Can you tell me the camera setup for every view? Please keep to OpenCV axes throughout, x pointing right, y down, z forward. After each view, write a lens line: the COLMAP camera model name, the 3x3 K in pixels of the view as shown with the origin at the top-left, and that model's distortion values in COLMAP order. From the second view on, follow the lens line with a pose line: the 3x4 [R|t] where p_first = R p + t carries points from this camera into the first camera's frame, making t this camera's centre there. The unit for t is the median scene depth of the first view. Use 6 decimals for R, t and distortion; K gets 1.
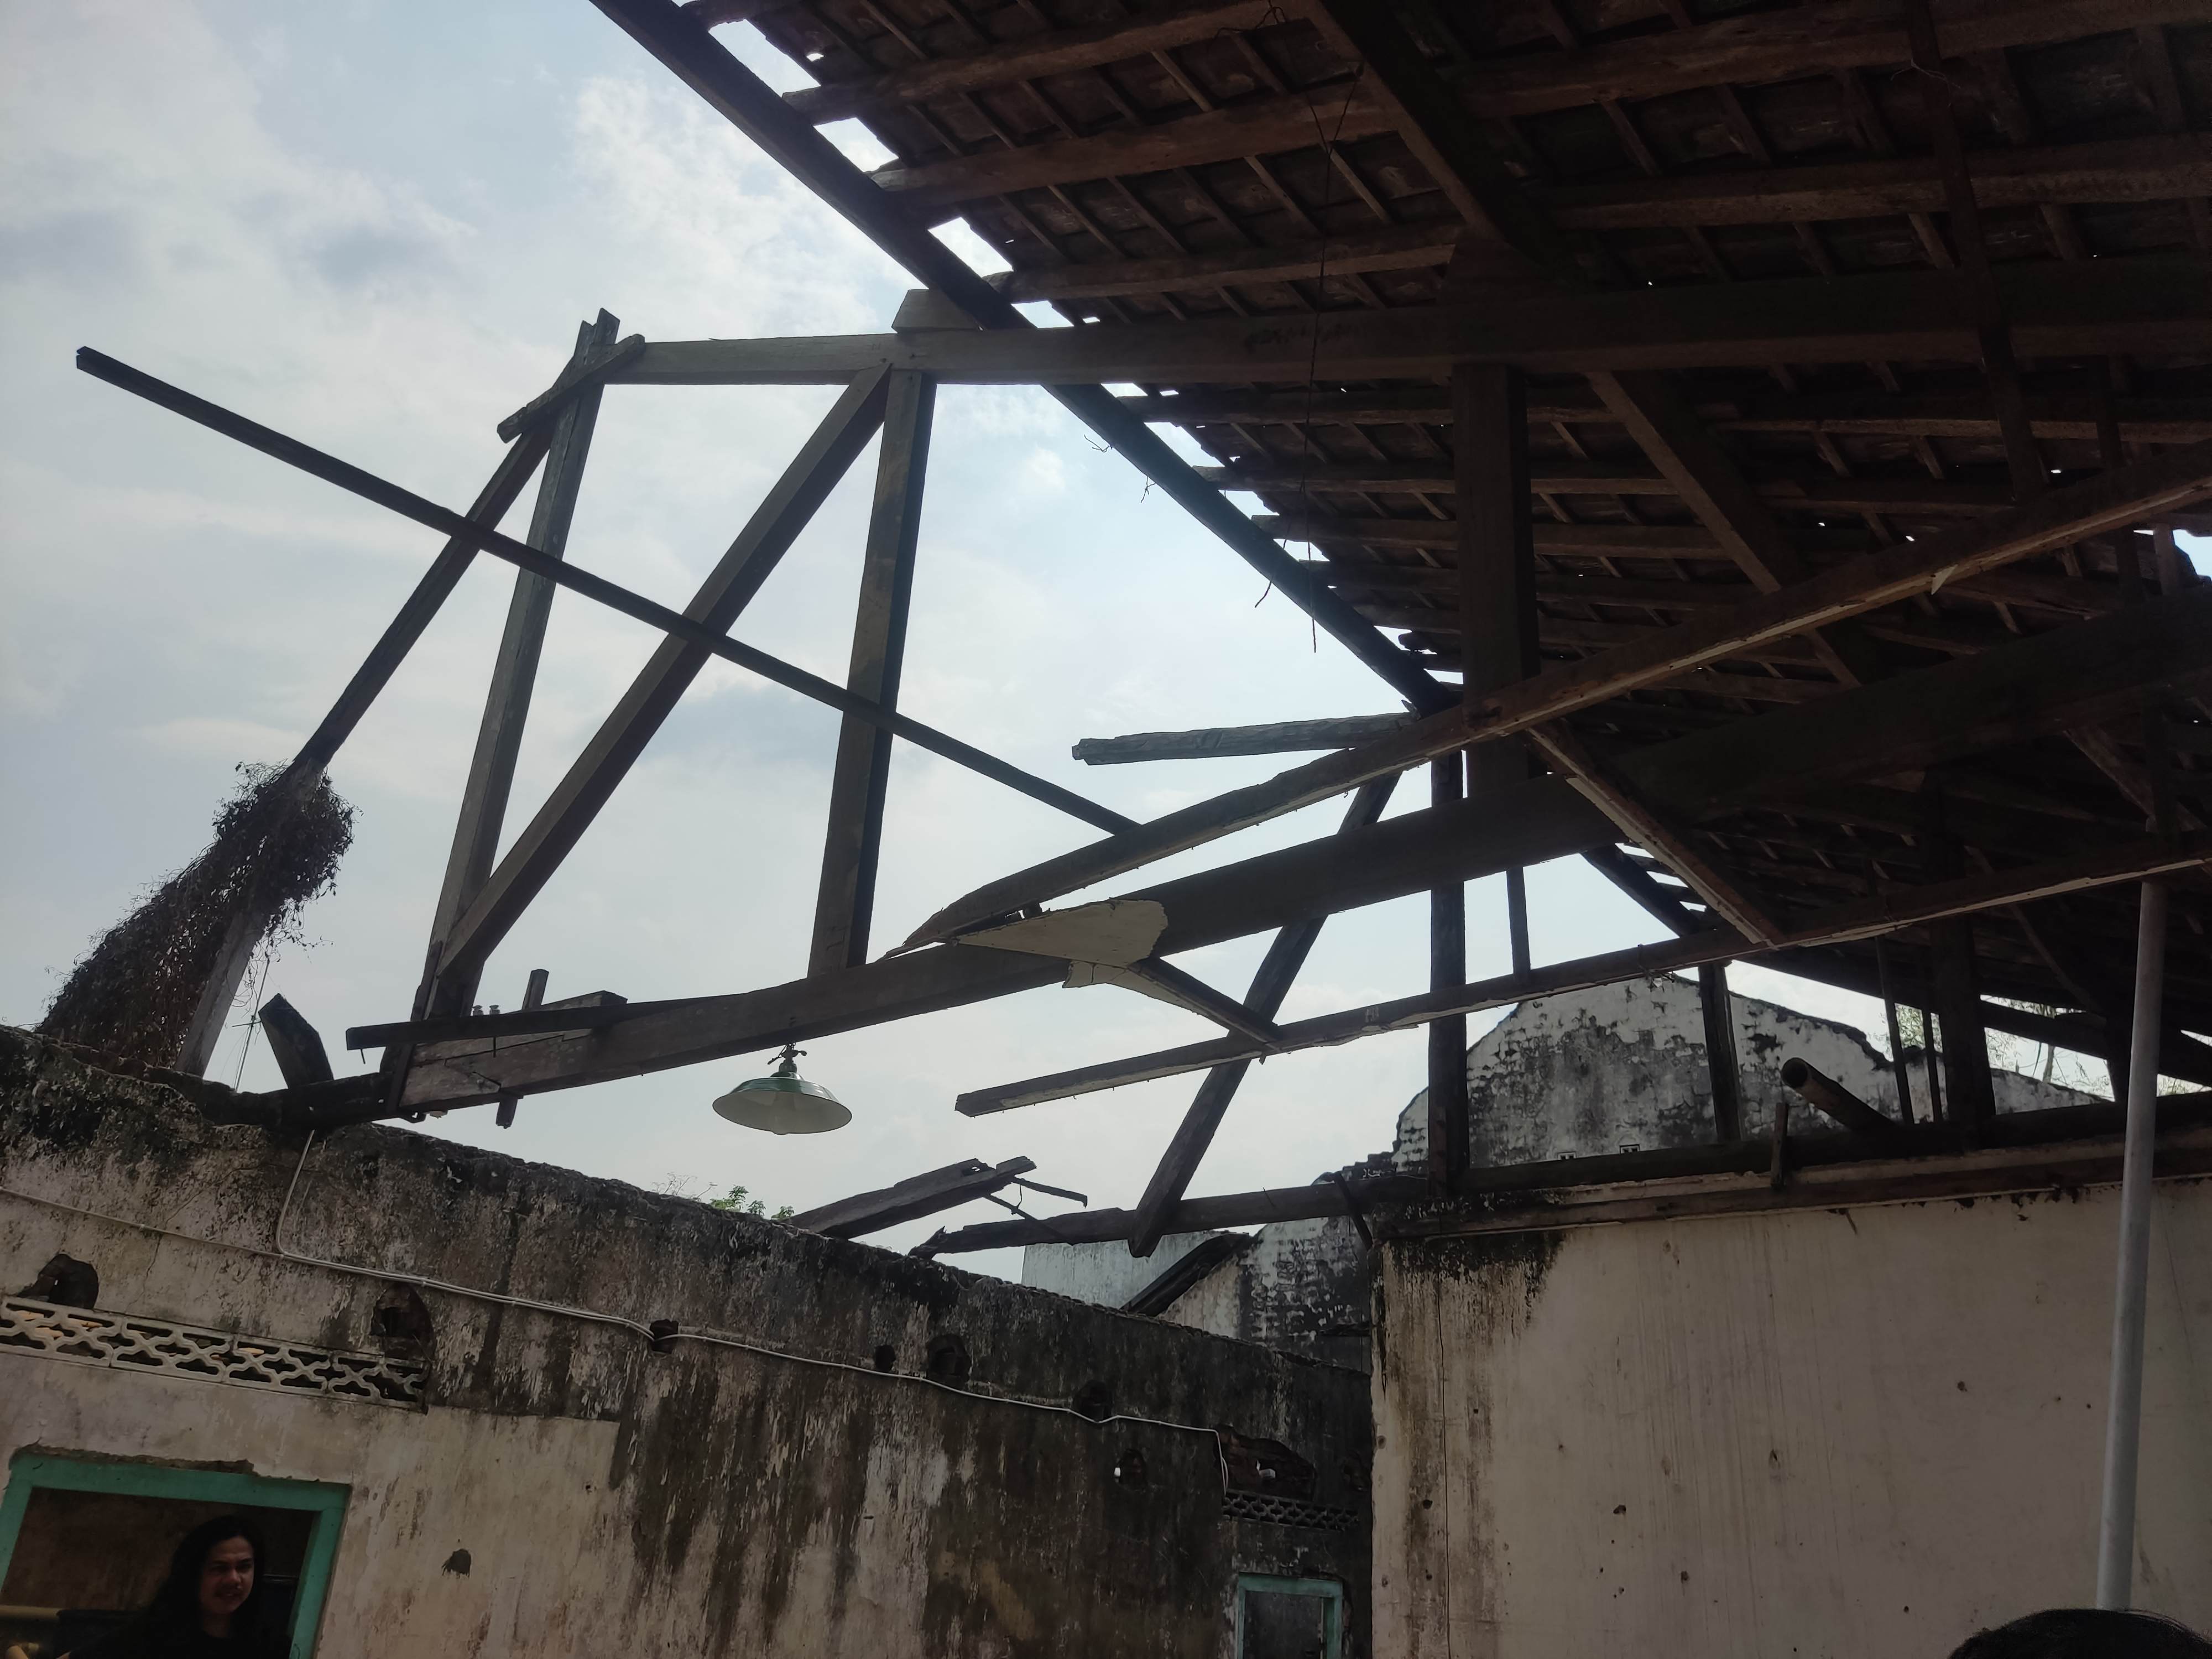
lens RADIAL K [[1651.4, 0, 1098.9], [0, 1651.4, 845.4], [0, 0, 1]] dist [0.075927, -0.105215]
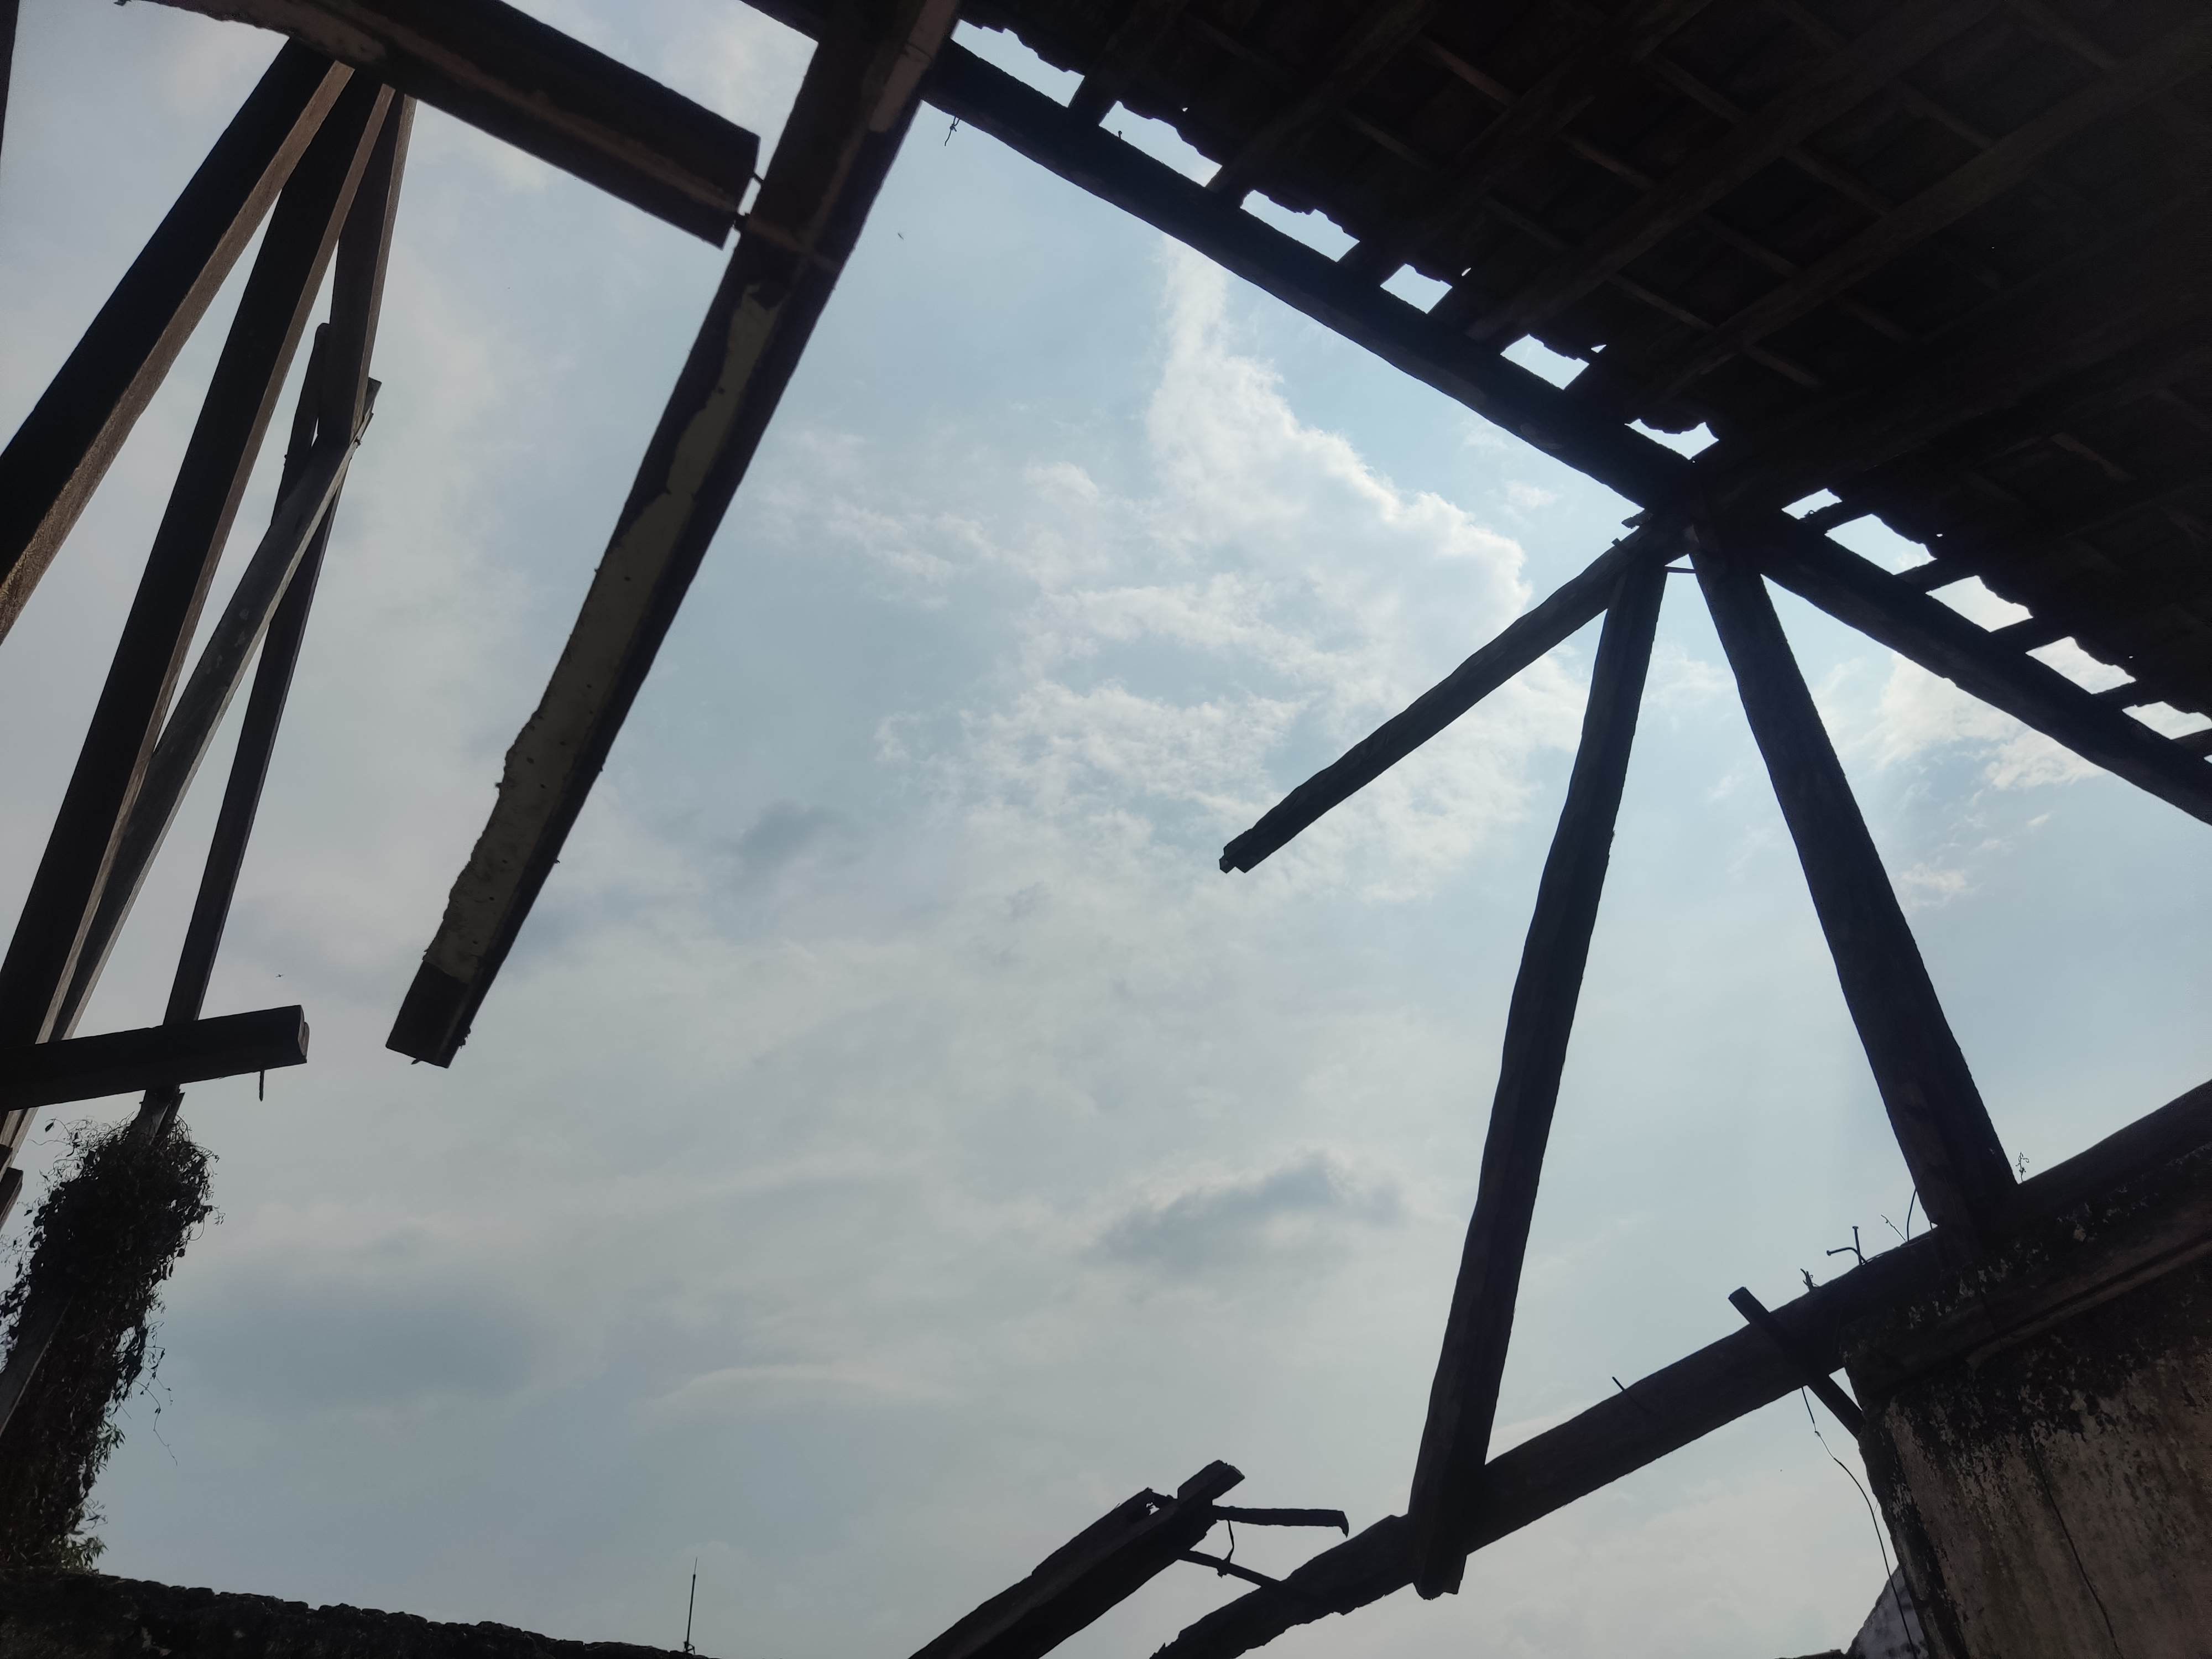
lens RADIAL K [[1651.4, 0, 1089.1], [0, 1651.4, 841.0], [0, 0, 1]] dist [0.075927, -0.105215]
pose [[0.929261, -0.298950, -0.217032, 0.121748], [0.219098, 0.919001, -0.327769, 0.208930], [0.297439, 0.257031, 0.919492, 0.510411]]
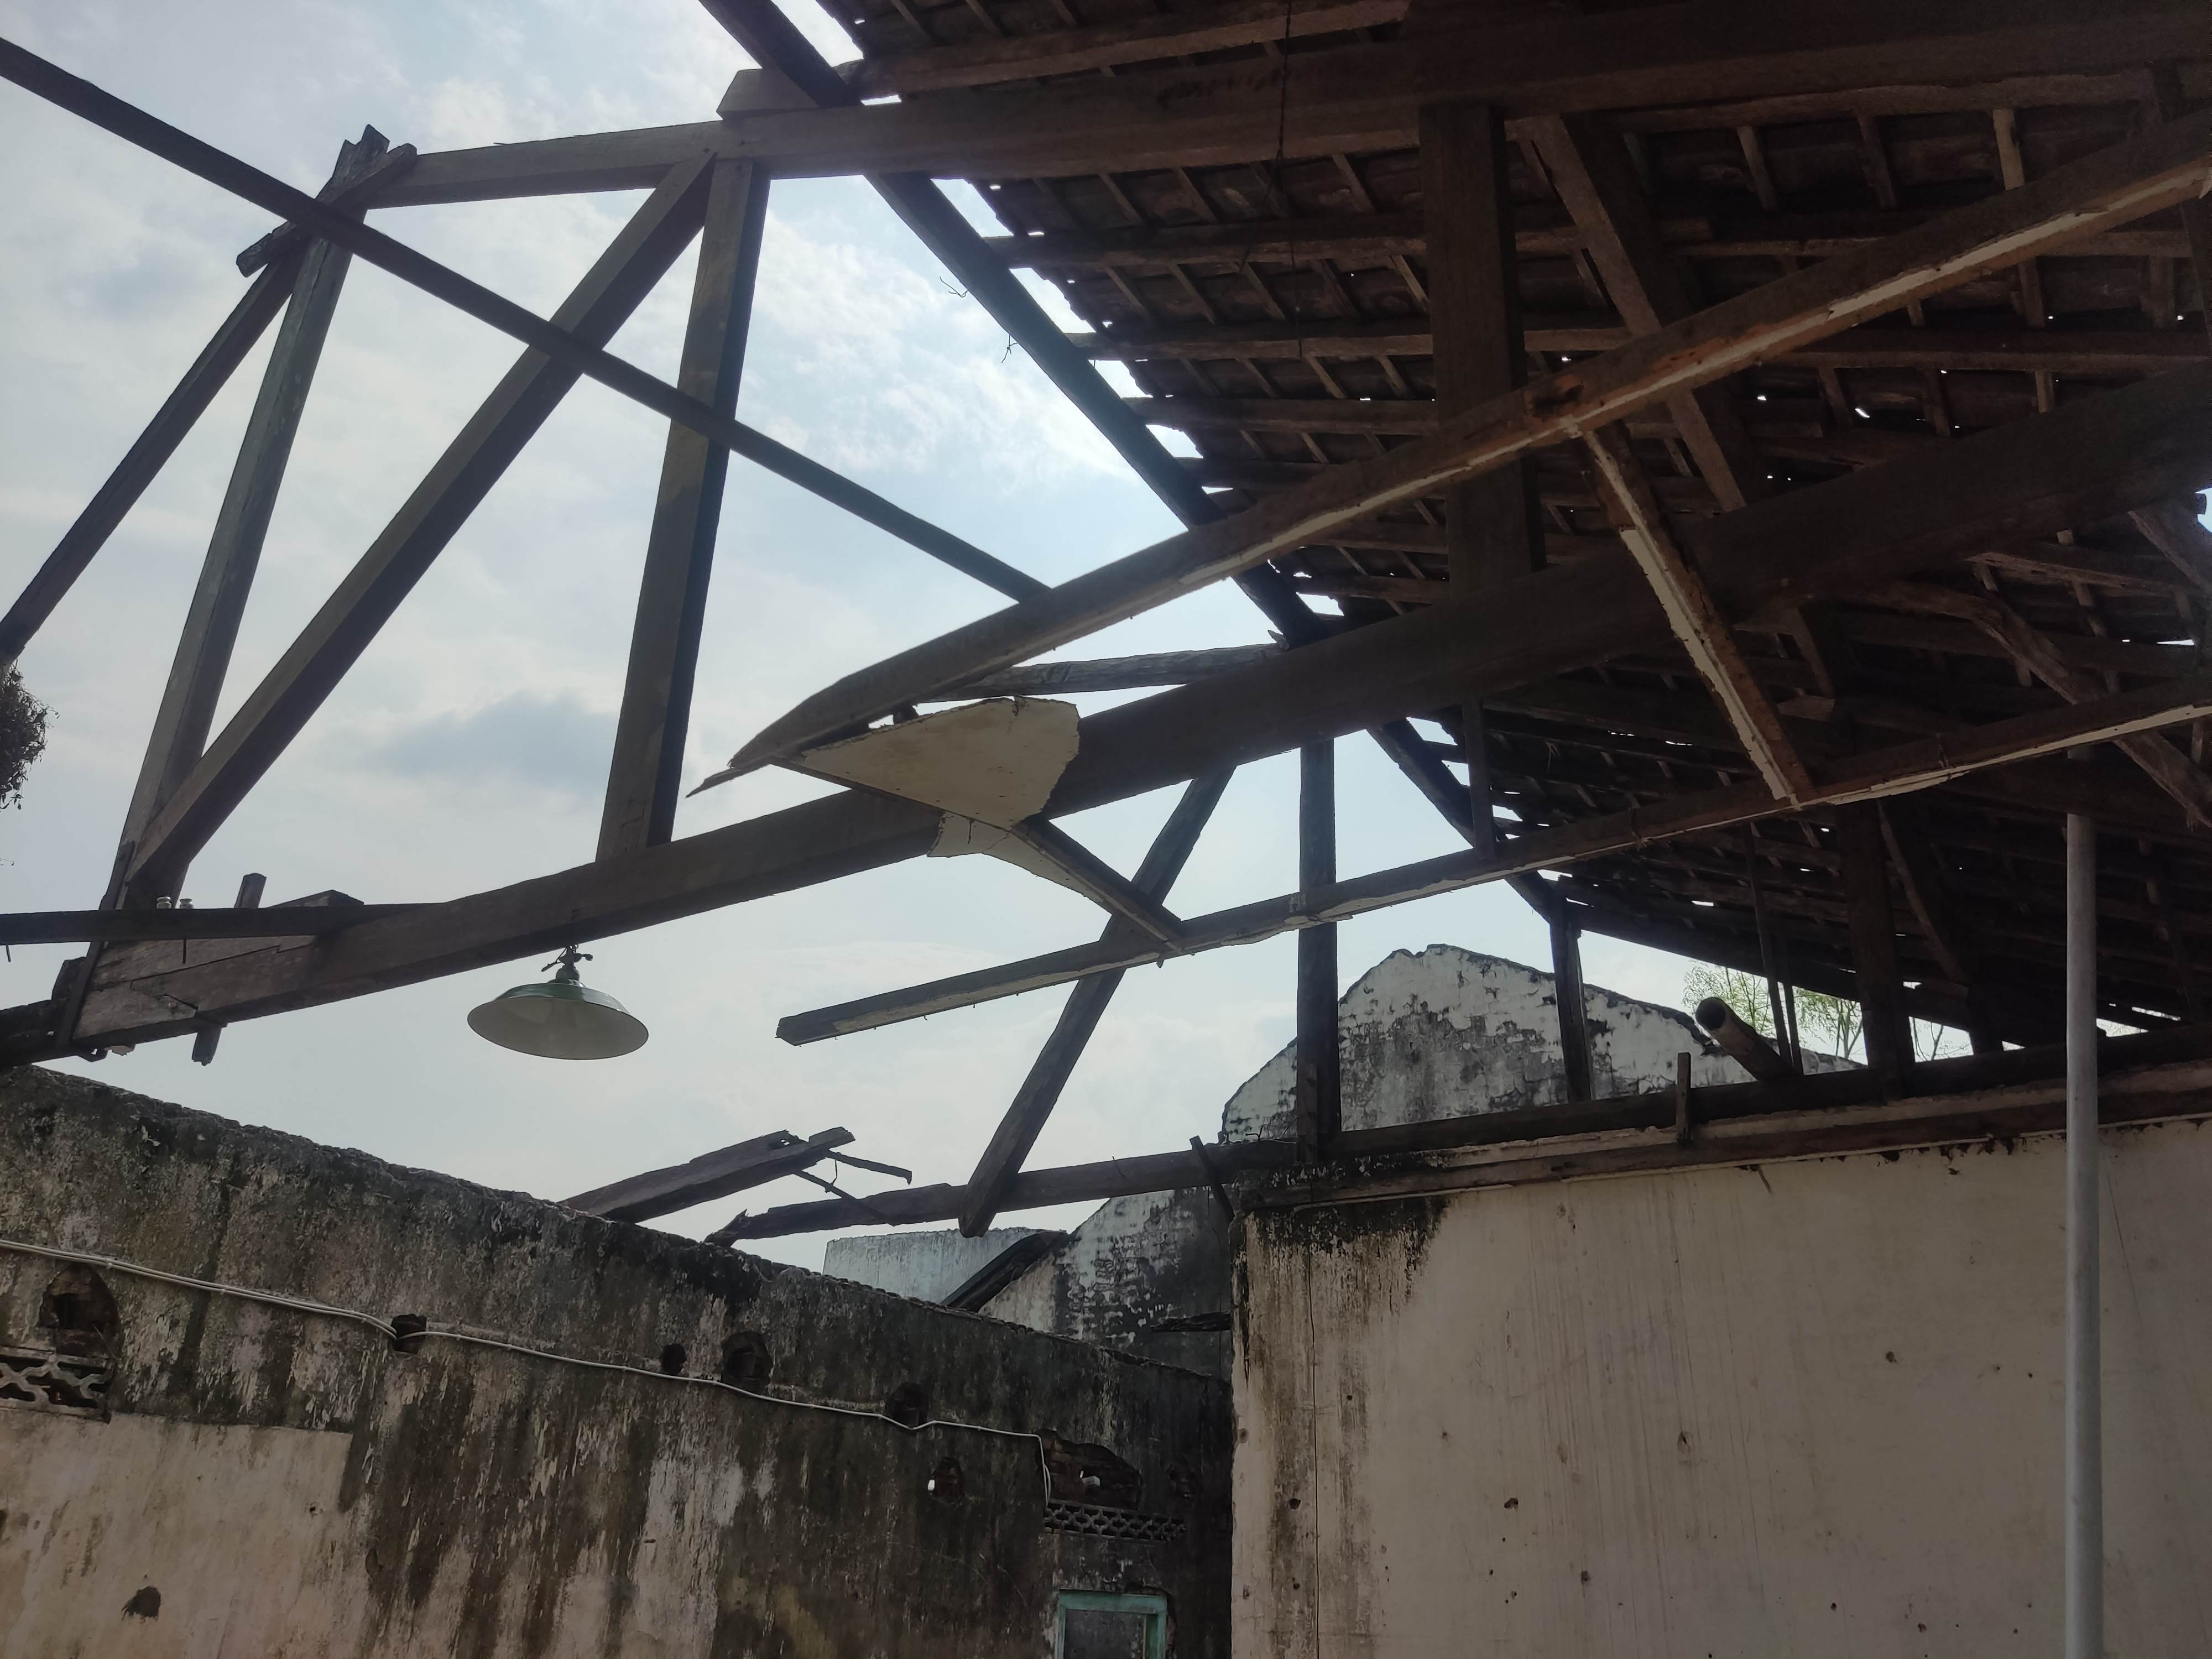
lens RADIAL K [[1651.4, 0, 1100.0], [0, 1651.4, 834.7], [0, 0, 1]] dist [0.075927, -0.105215]
pose [[0.992616, 0.023290, 0.119046, -0.020367], [-0.021438, 0.999629, -0.016818, 0.052244], [-0.119393, 0.014142, 0.992746, 0.117579]]
